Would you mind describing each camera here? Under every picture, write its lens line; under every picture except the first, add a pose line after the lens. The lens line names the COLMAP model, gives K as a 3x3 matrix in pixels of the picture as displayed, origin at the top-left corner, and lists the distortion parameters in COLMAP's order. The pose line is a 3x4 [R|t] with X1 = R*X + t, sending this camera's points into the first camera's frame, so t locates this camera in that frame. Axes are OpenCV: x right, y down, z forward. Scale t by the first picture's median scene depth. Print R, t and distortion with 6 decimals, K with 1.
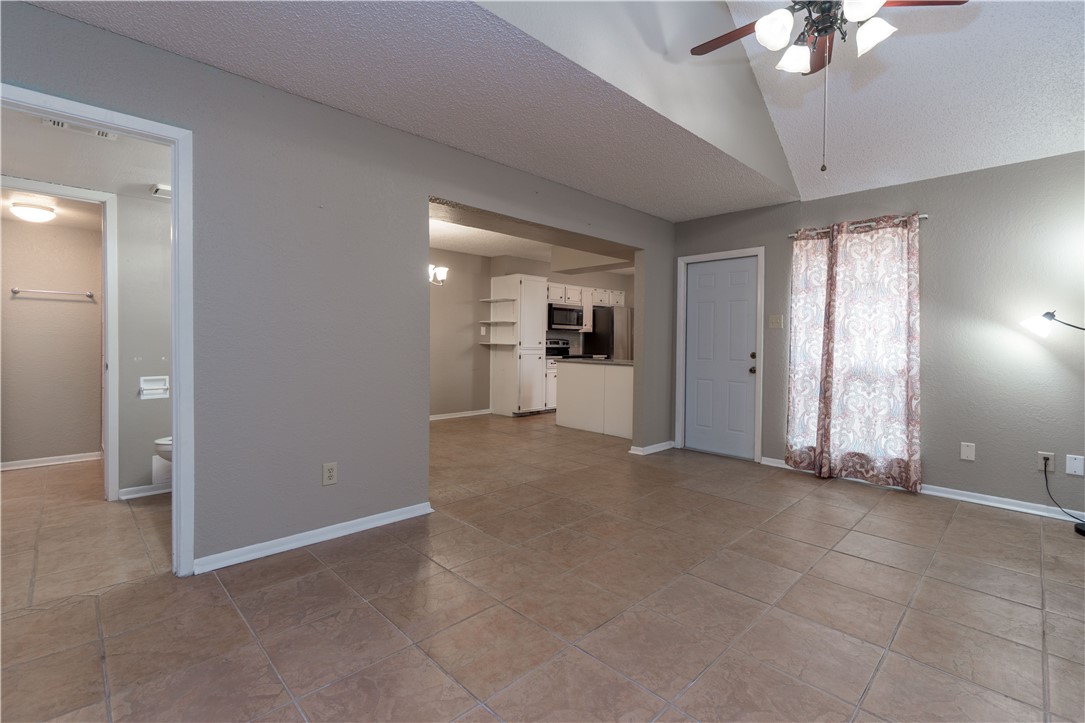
lens RADIAL K [[482.5, 0, 556.9], [0, 482.5, 347.9], [0, 0, 1]] dist [-0.001767, -0.000424]
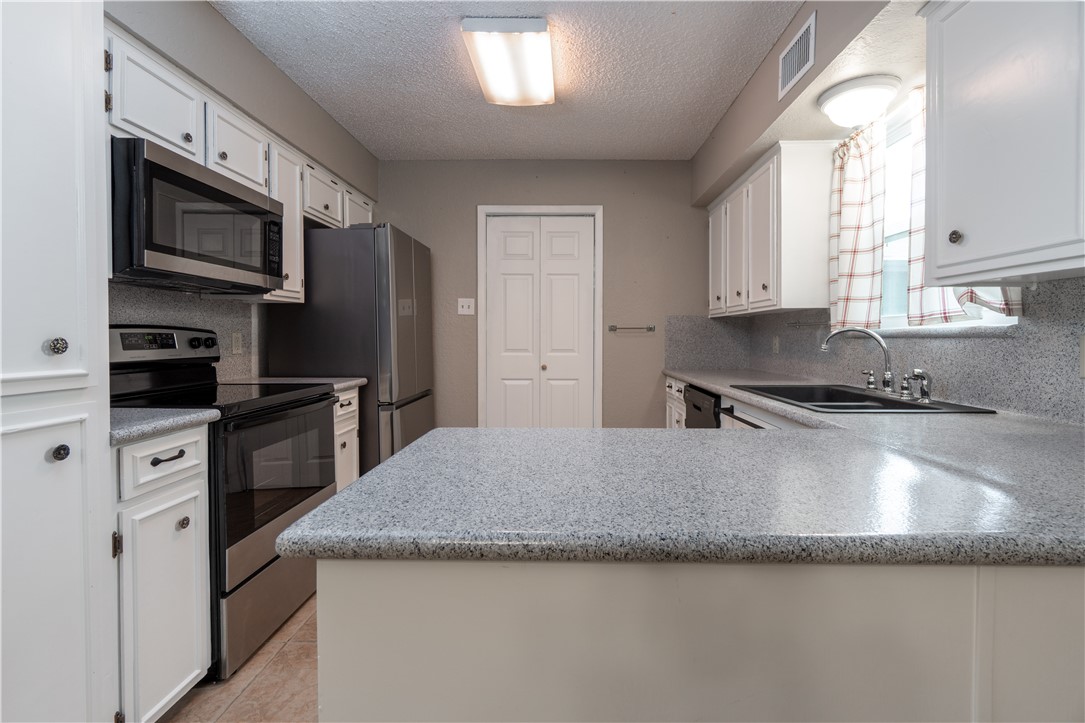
lens RADIAL K [[482.5, 0, 556.9], [0, 482.5, 347.9], [0, 0, 1]] dist [-0.001767, -0.000424]
pose [[0.723397, -0.027456, 0.689887, -0.025560], [0.016709, 0.999613, 0.022262, -0.010492], [-0.690231, -0.004577, 0.723575, 0.782633]]
